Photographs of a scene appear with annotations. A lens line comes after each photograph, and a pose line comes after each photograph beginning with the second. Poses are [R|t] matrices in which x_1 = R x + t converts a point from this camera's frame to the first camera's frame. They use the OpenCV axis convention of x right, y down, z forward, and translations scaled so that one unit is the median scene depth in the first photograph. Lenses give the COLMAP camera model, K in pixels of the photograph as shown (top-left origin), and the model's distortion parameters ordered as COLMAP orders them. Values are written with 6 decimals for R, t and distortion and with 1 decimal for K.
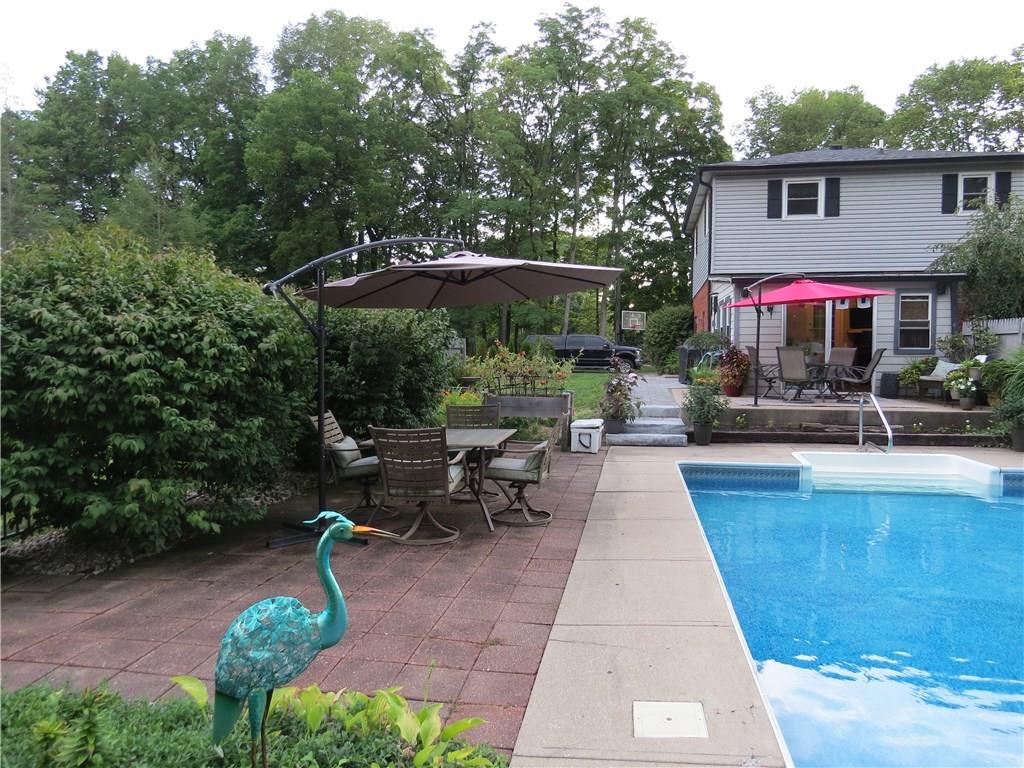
lens RADIAL K [[728.4, 0, 512.0], [0, 728.4, 384.0], [0, 0, 1]] dist [-0.019494, 0.001135]
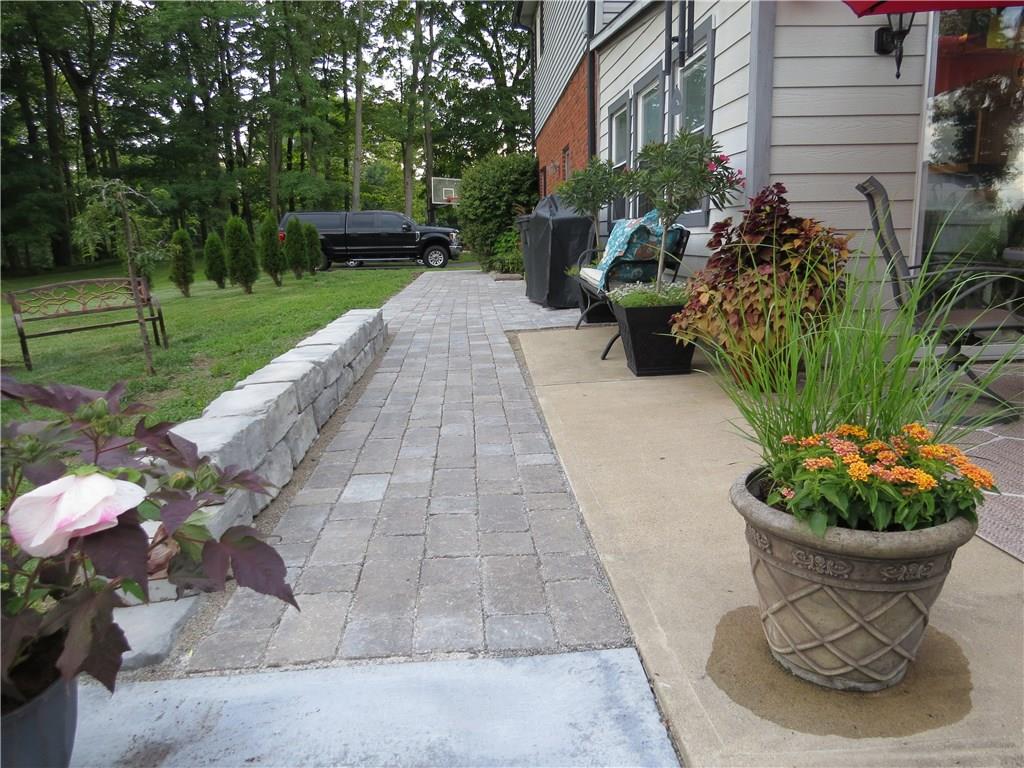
lens RADIAL K [[728.4, 0, 512.0], [0, 728.4, 384.0], [0, 0, 1]] dist [-0.019494, 0.001135]
pose [[0.972378, -0.071051, 0.222337, 0.058798], [0.036037, 0.986821, 0.157750, -0.010436], [-0.230615, -0.145380, 0.962123, 0.282748]]
